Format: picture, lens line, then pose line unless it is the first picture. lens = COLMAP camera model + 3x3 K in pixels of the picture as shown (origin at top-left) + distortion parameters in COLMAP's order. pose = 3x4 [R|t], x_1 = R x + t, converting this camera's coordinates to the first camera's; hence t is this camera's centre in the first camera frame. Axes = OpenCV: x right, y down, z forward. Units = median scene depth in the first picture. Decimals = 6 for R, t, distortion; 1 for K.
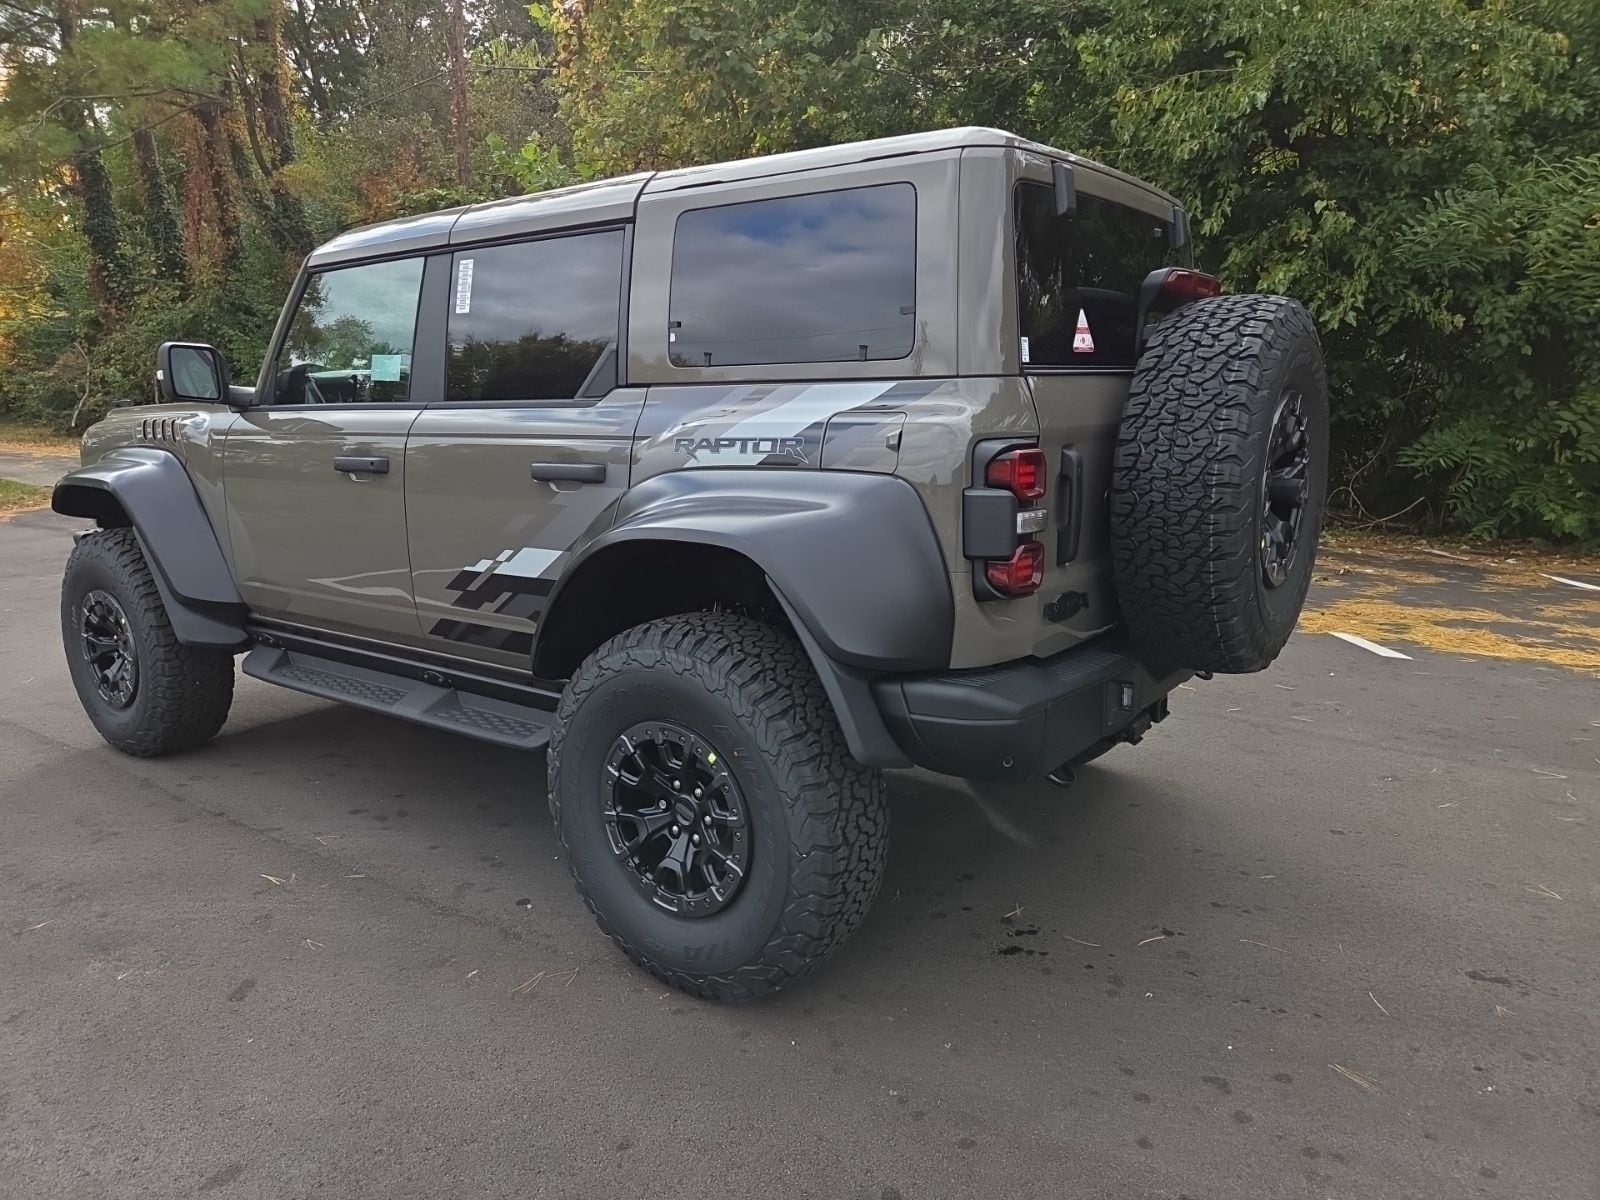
lens RADIAL K [[1083.0, 0, 794.4], [0, 1083.0, 596.8], [0, 0, 1]] dist [0.061023, -0.030073]
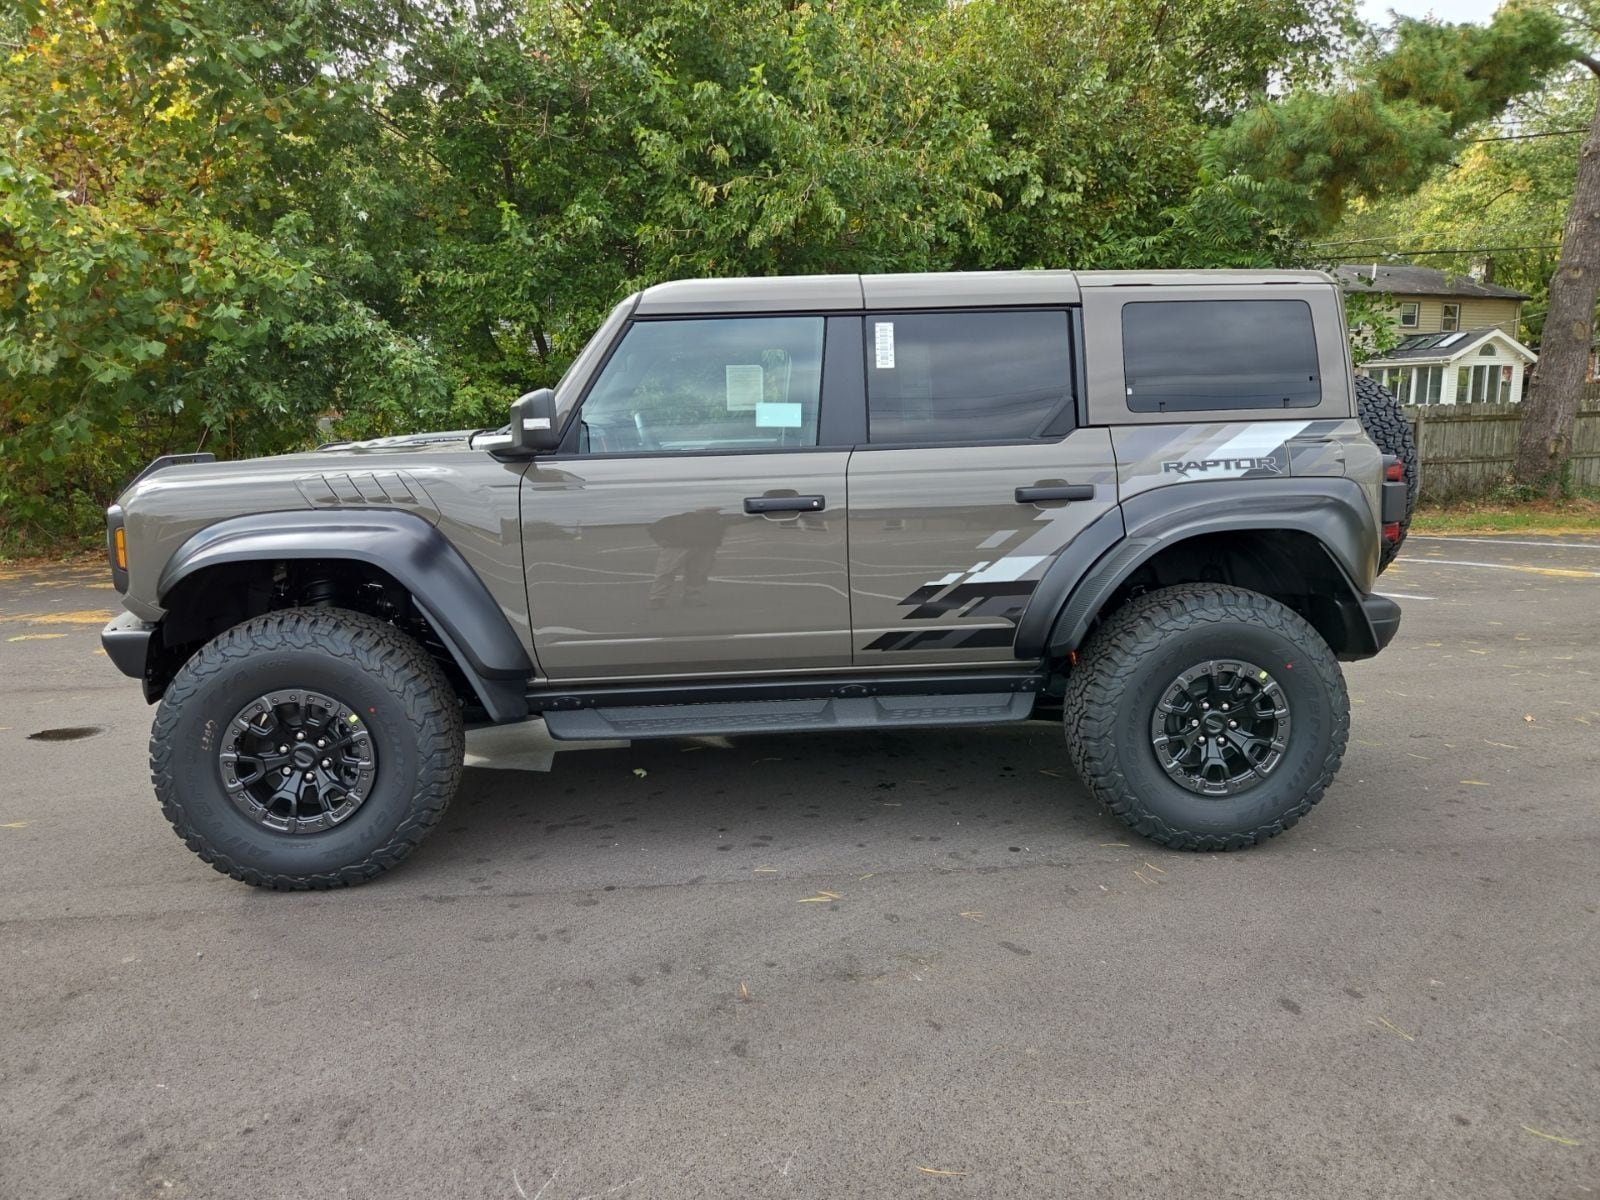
lens RADIAL K [[1083.0, 0, 816.6], [0, 1083.0, 577.2], [0, 0, 1]] dist [0.061023, -0.030073]
pose [[0.754912, -0.099677, 0.648207, -1.439622], [0.134332, 0.990928, -0.004068, -0.055600], [-0.641921, 0.090146, 0.761454, 0.235710]]
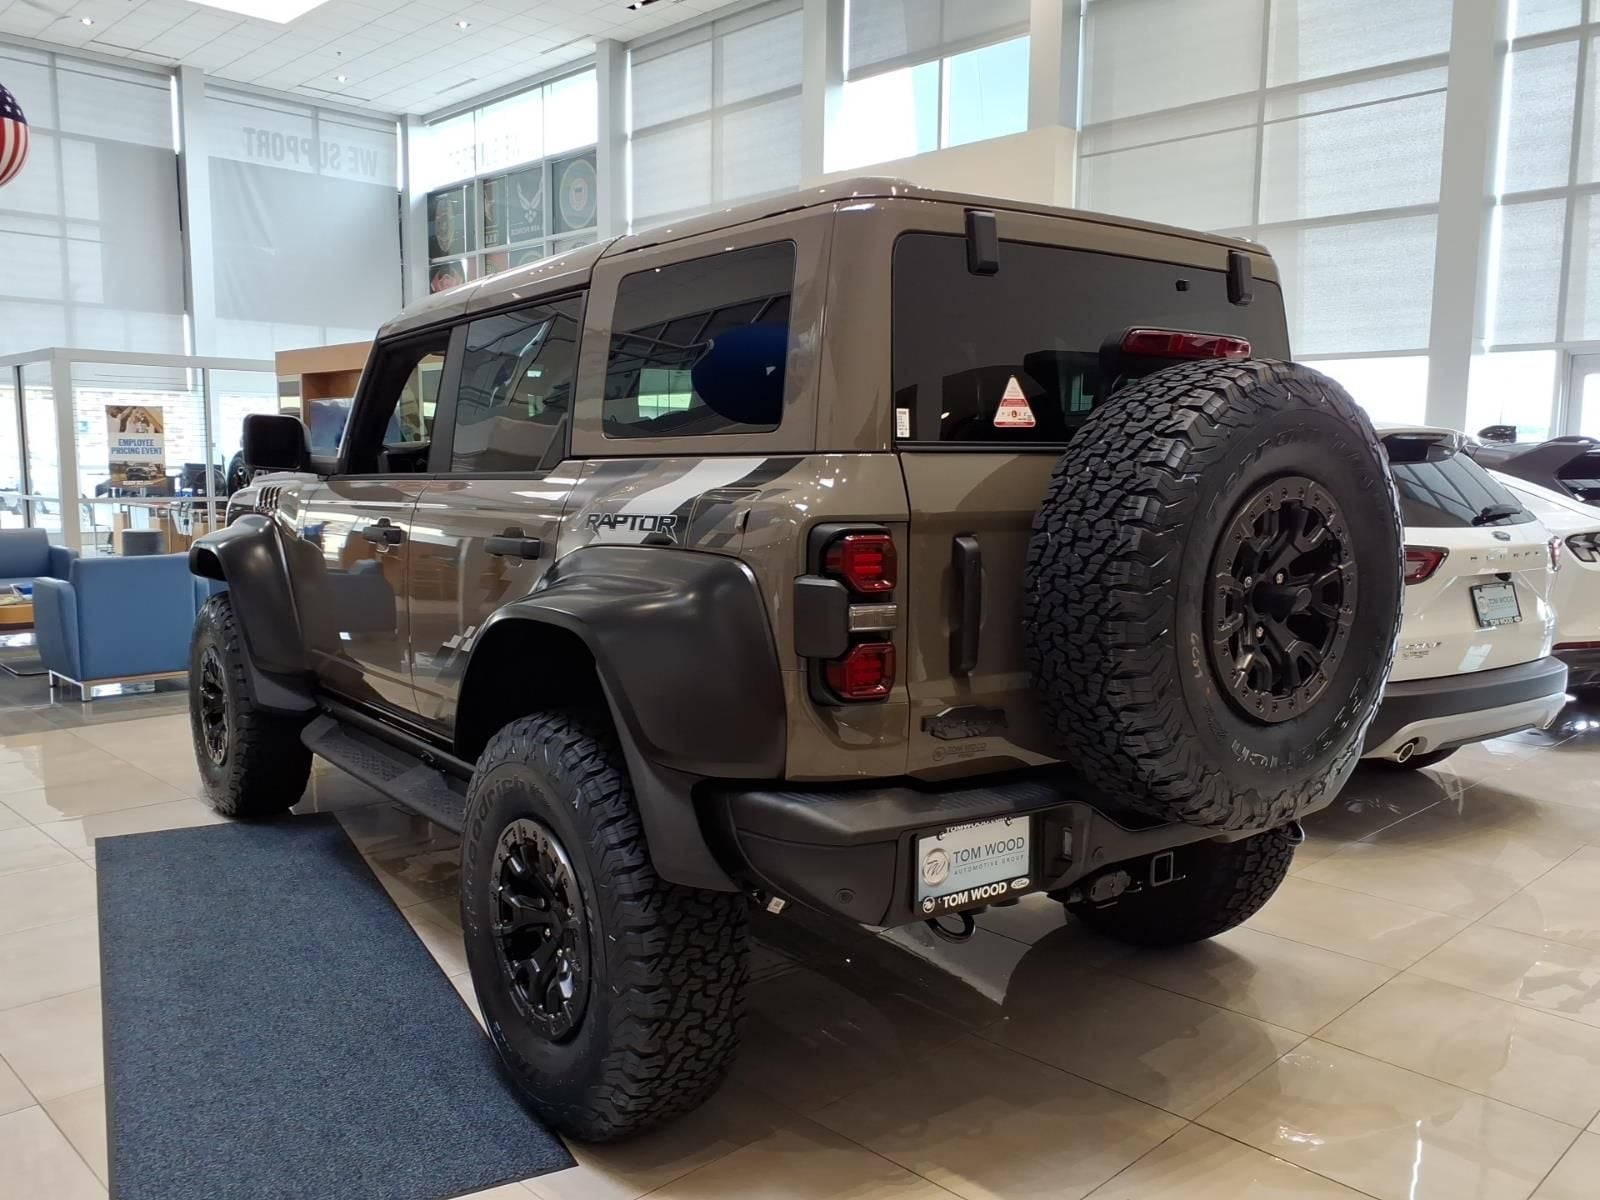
lens RADIAL K [[1300.7, 0, 779.7], [0, 1300.7, 611.0], [0, 0, 1]] dist [0.046217, -0.048251]
pose [[0.950963, 0.048811, -0.305429, 0.408472], [-0.072260, 0.995204, -0.065937, -0.001033], [0.300746, 0.084774, 0.949929, -0.004637]]
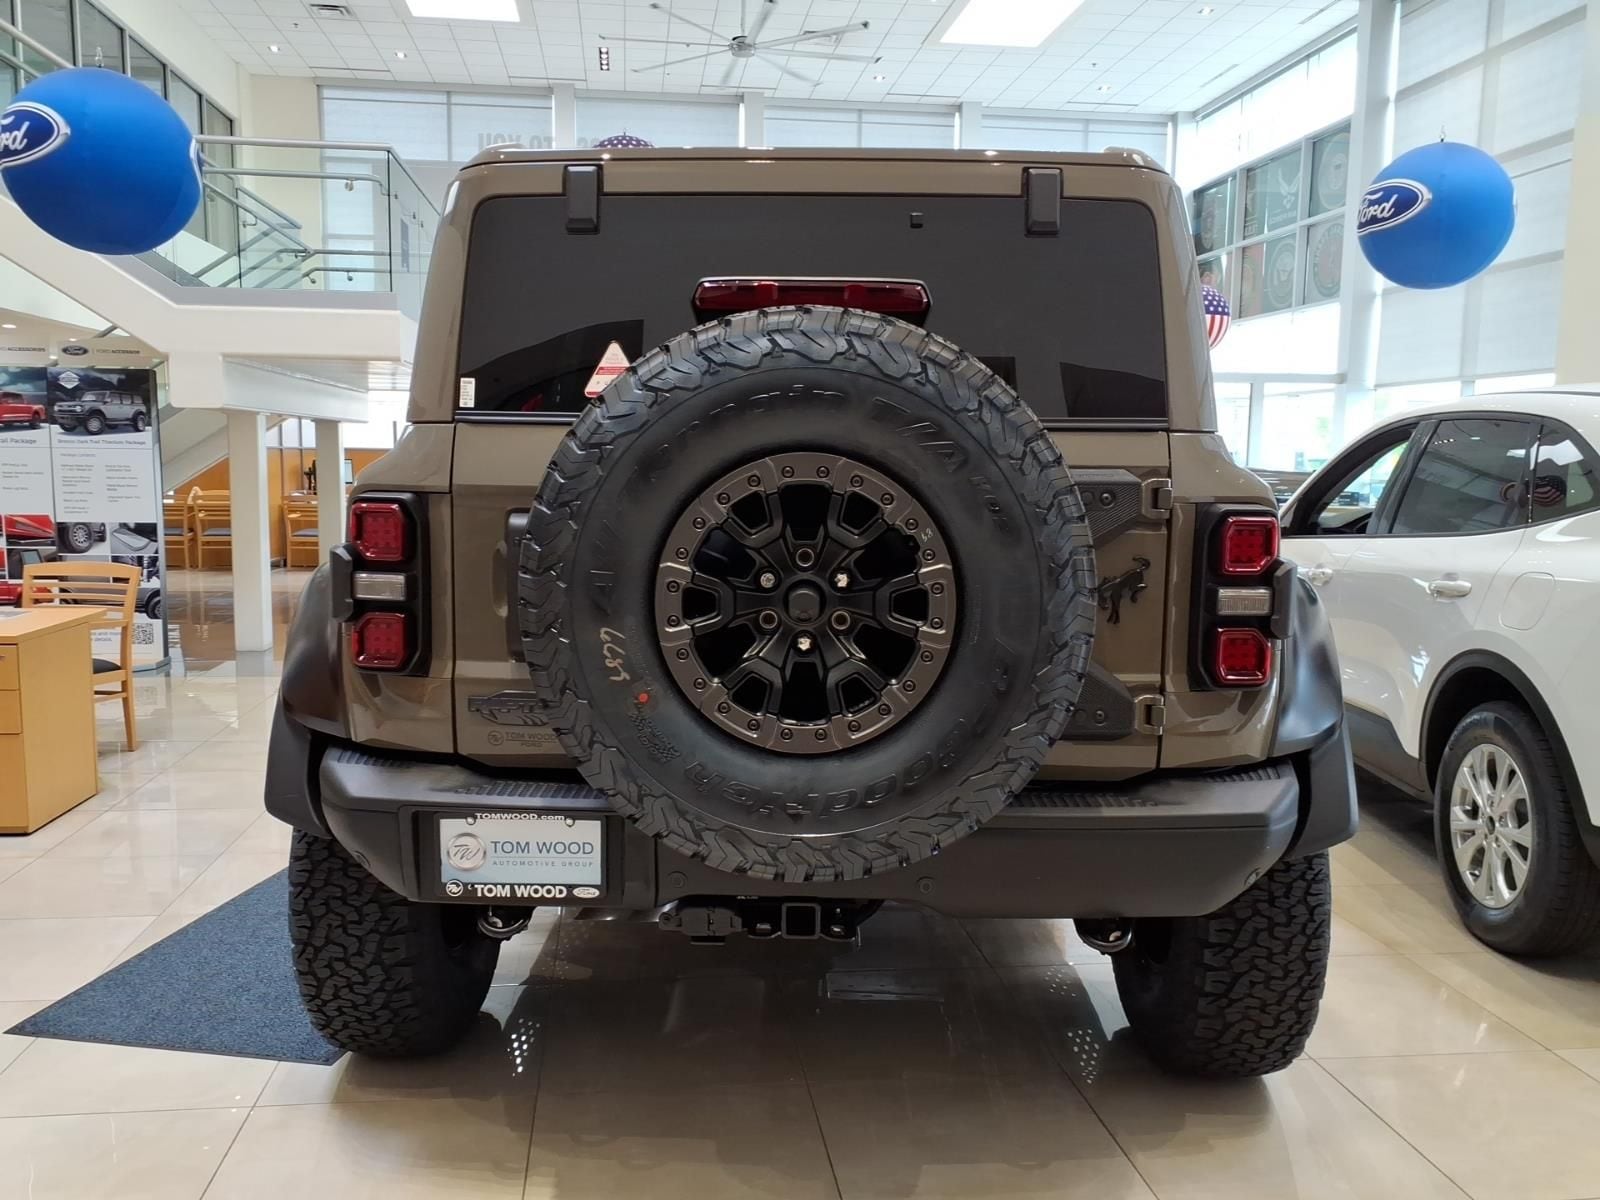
lens RADIAL K [[1300.7, 0, 788.0], [0, 1300.7, 613.5], [0, 0, 1]] dist [0.046217, -0.048251]
pose [[0.562796, 0.115134, -0.818539, 1.112680], [-0.178144, 0.983876, 0.015905, -0.108698], [0.807172, 0.136866, 0.574231, 0.588741]]
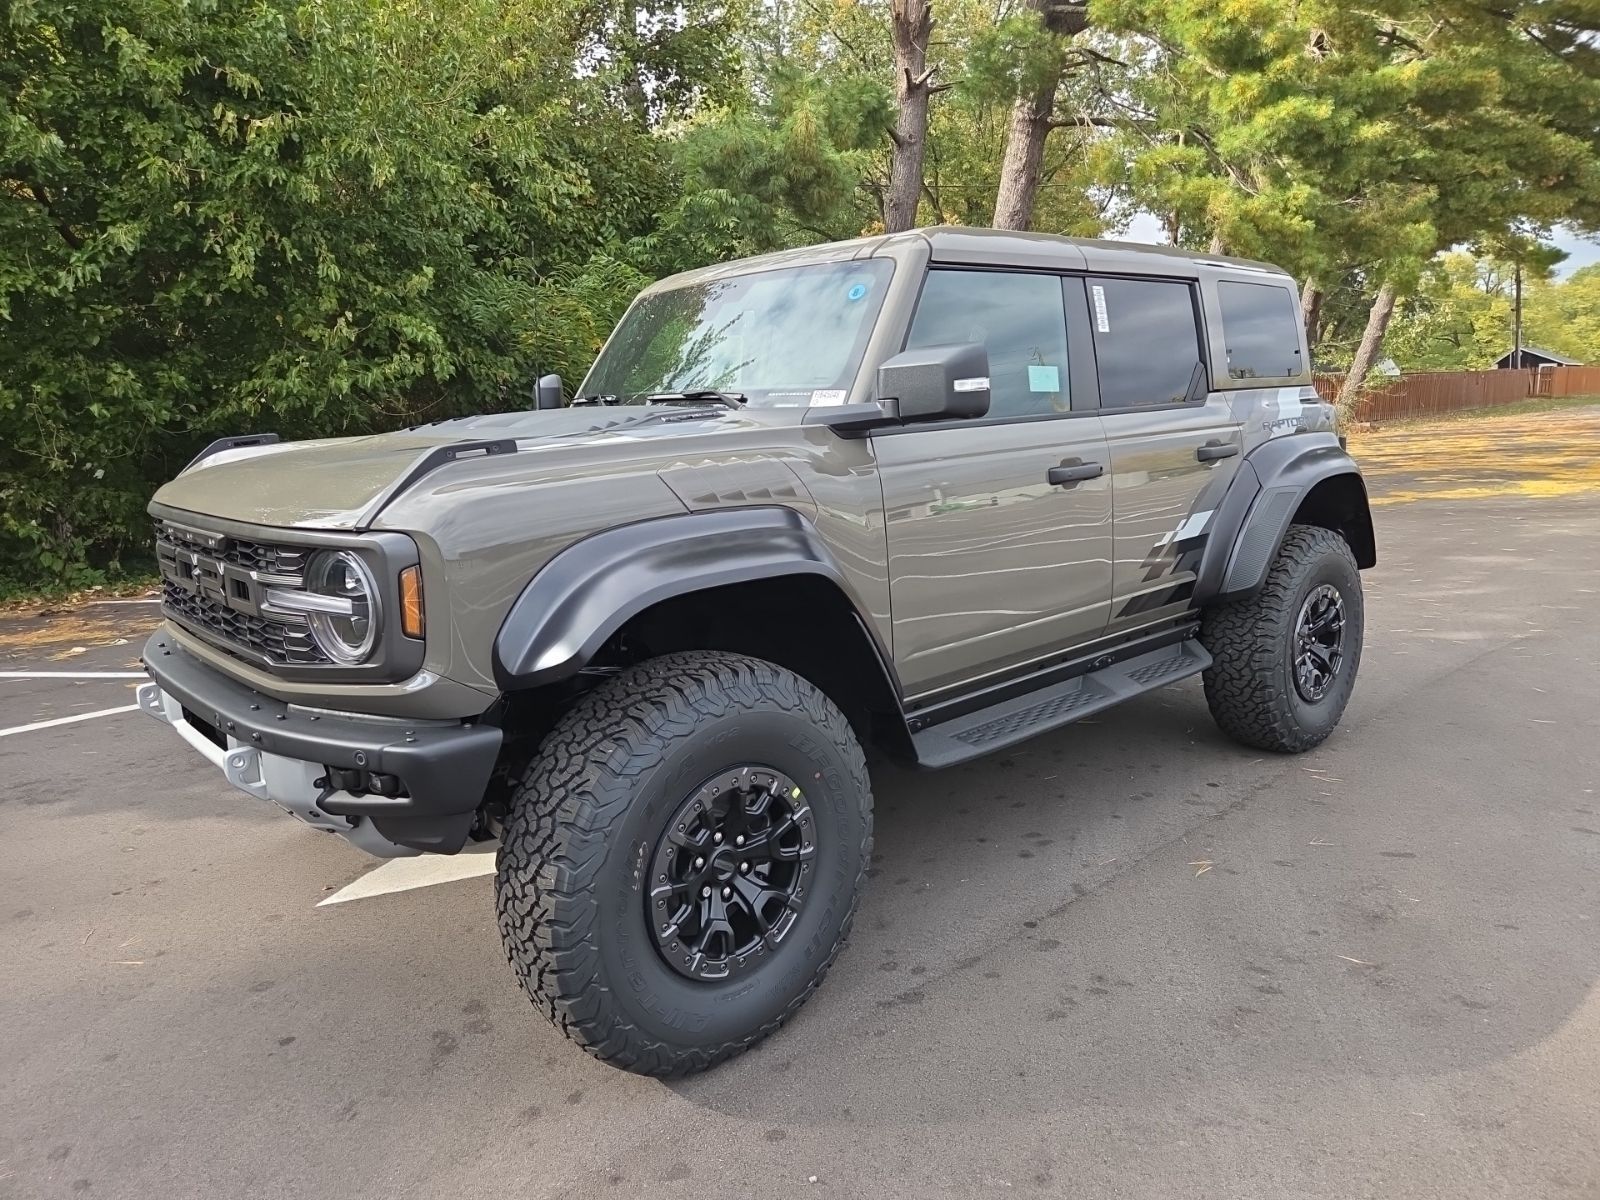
lens RADIAL K [[1070.1, 0, 795.4], [0, 1070.1, 586.0], [0, 0, 1]] dist [0.053759, 0.001196]
pose [[0.192421, -0.160018, 0.968178, -1.916276], [0.216859, 0.969157, 0.117080, -0.258743], [-0.957051, 0.187430, 0.221188, 1.410603]]
